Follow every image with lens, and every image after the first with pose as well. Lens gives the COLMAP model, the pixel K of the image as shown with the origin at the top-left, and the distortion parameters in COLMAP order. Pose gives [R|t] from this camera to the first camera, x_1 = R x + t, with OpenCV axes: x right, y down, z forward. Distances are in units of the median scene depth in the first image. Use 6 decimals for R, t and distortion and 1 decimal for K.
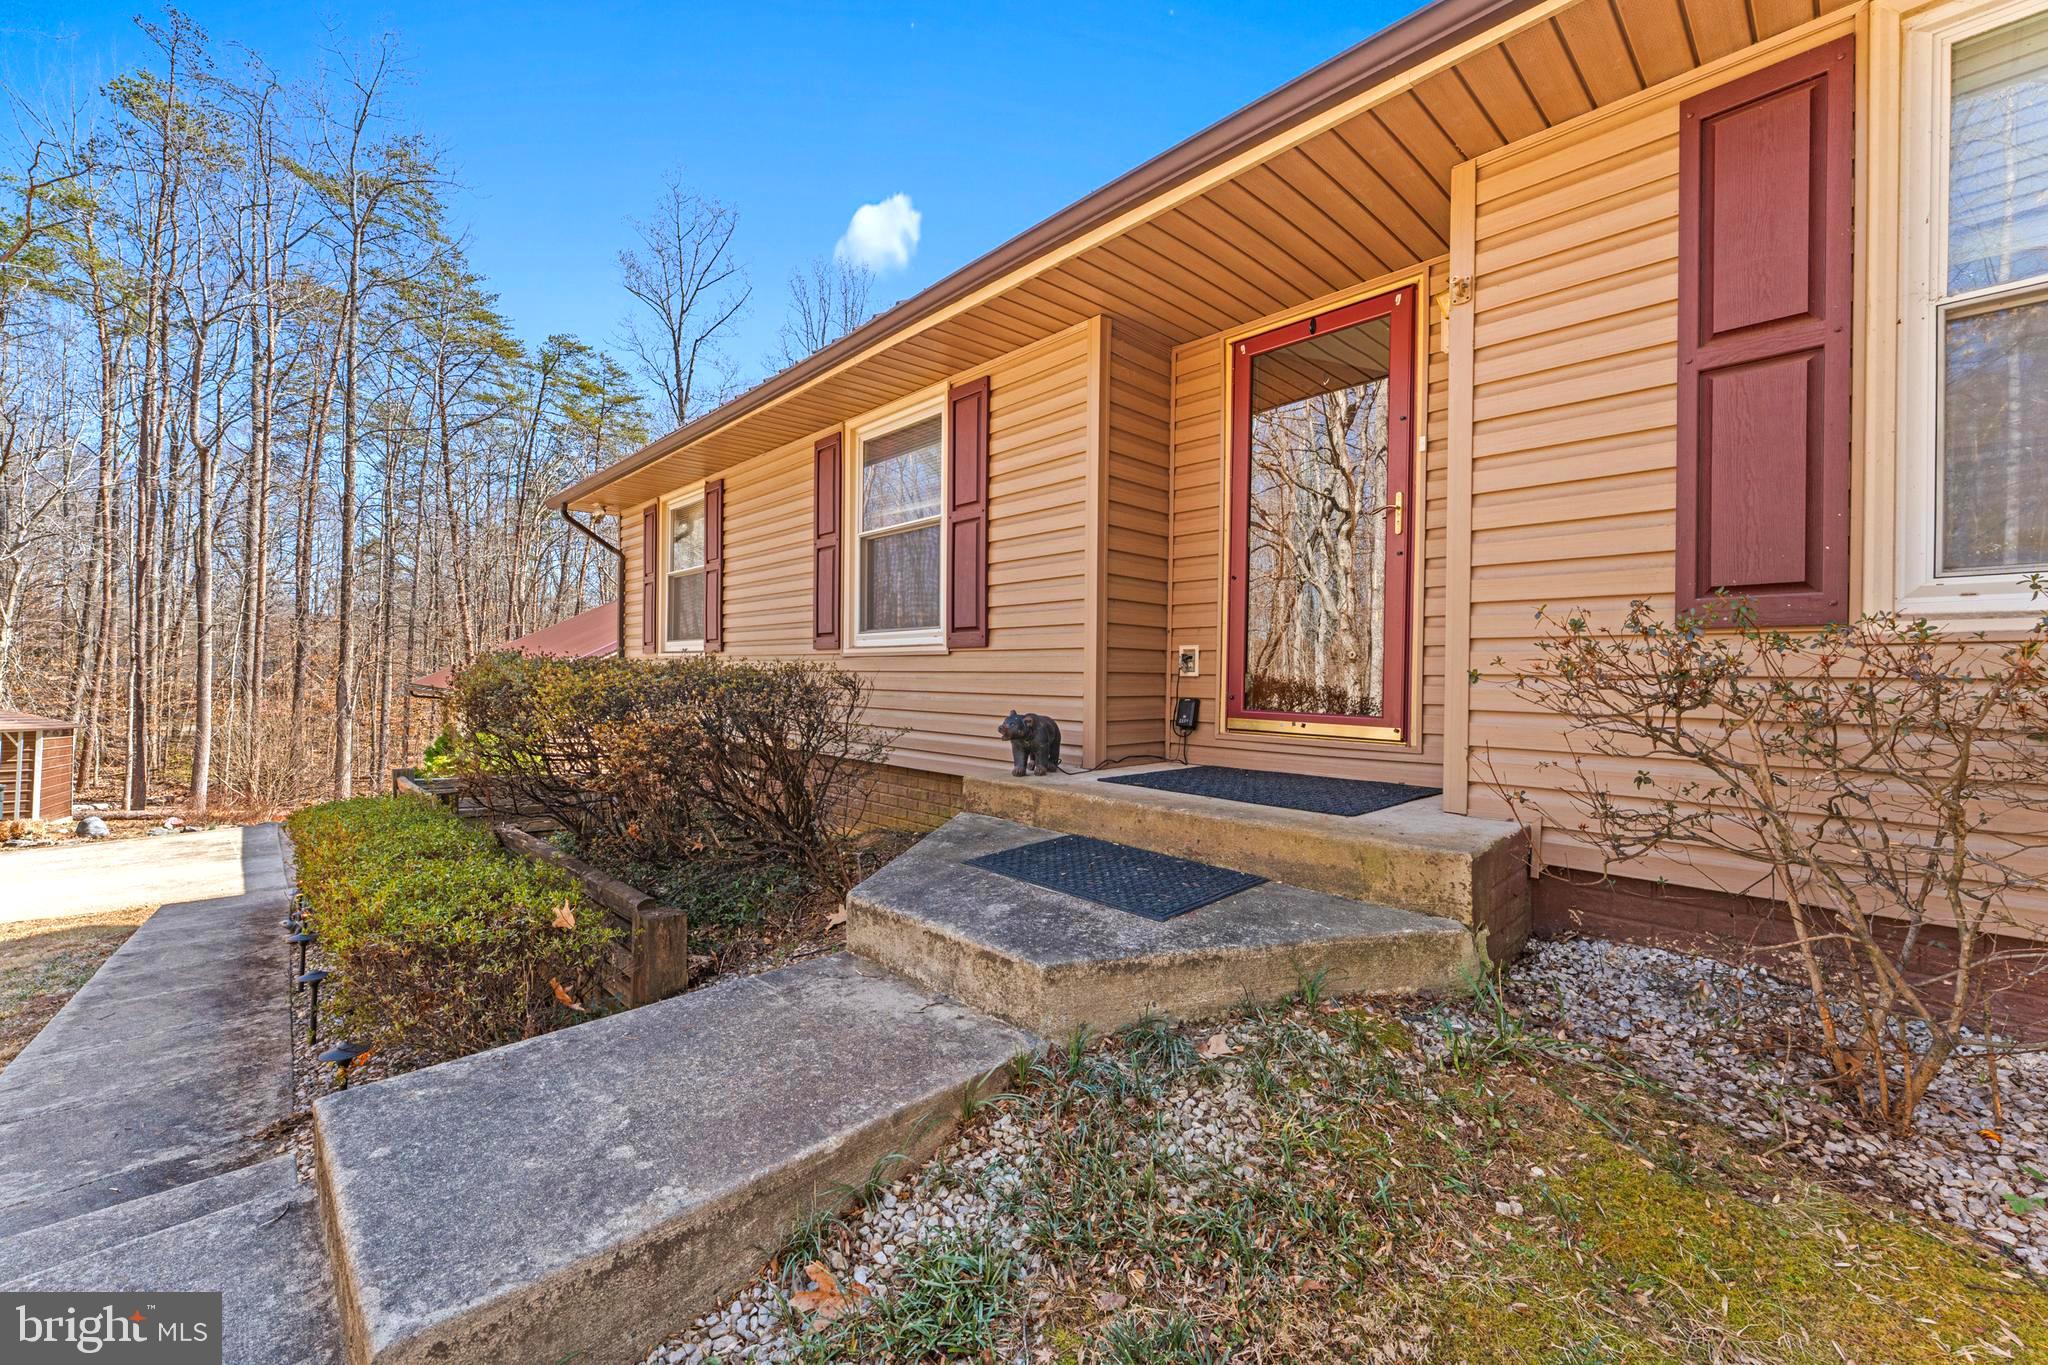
lens RADIAL K [[825.3, 0, 1034.9], [0, 825.3, 677.2], [0, 0, 1]] dist [0.001843, -0.000215]
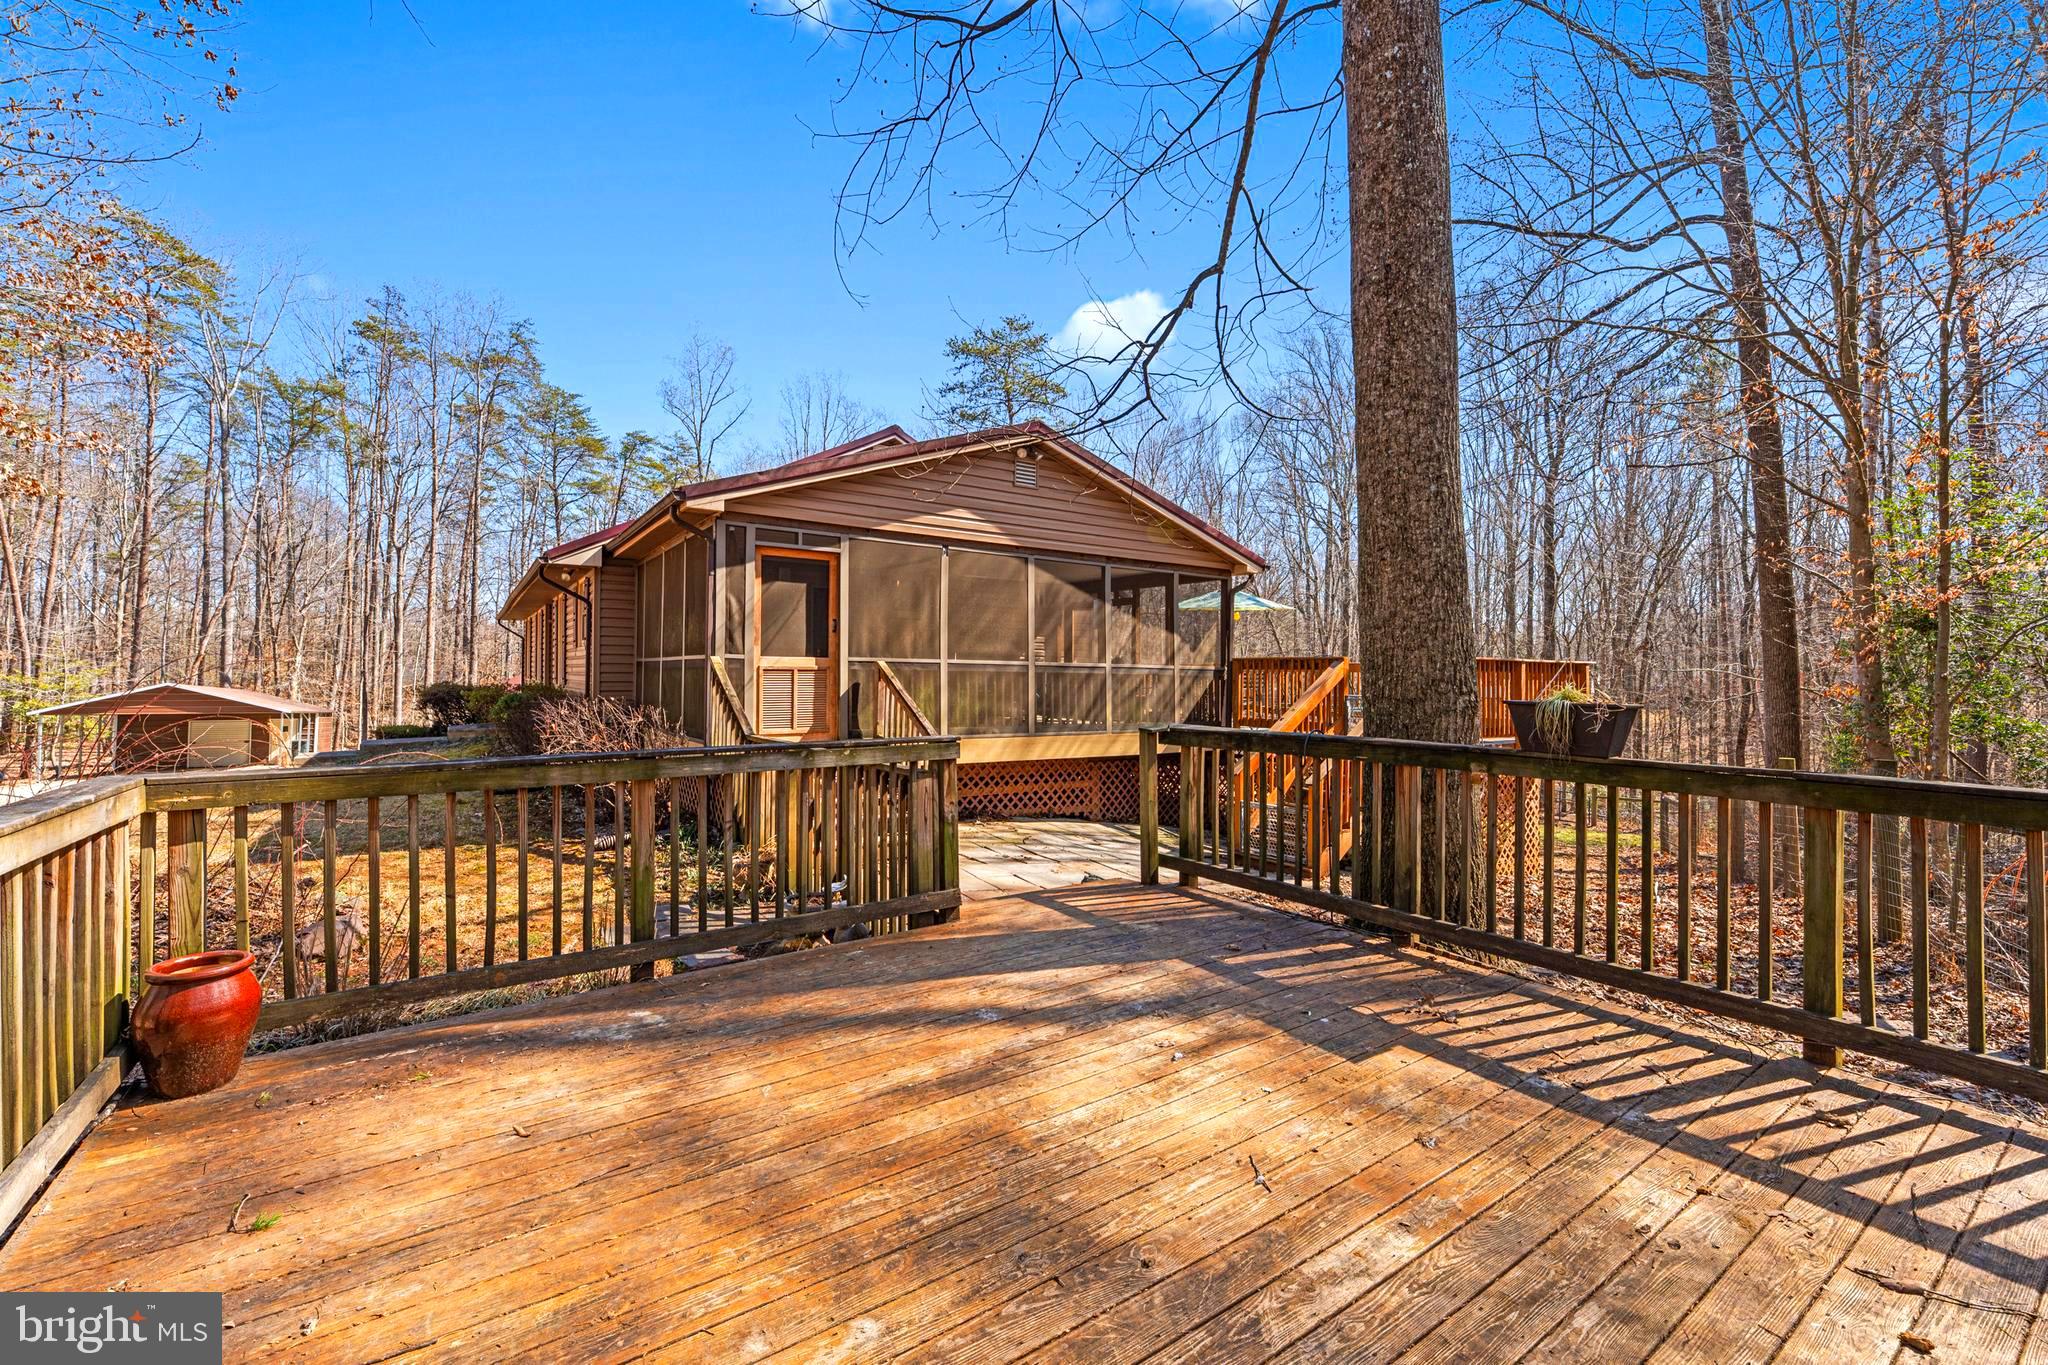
lens RADIAL K [[825.3, 0, 1010.5], [0, 825.3, 677.9], [0, 0, 1]] dist [0.001843, -0.000215]
pose [[0.986638, -0.000003, -0.162931, 0.321563], [-0.001158, 0.999975, -0.007027, 0.001062], [0.162926, 0.007121, 0.986613, -0.296525]]
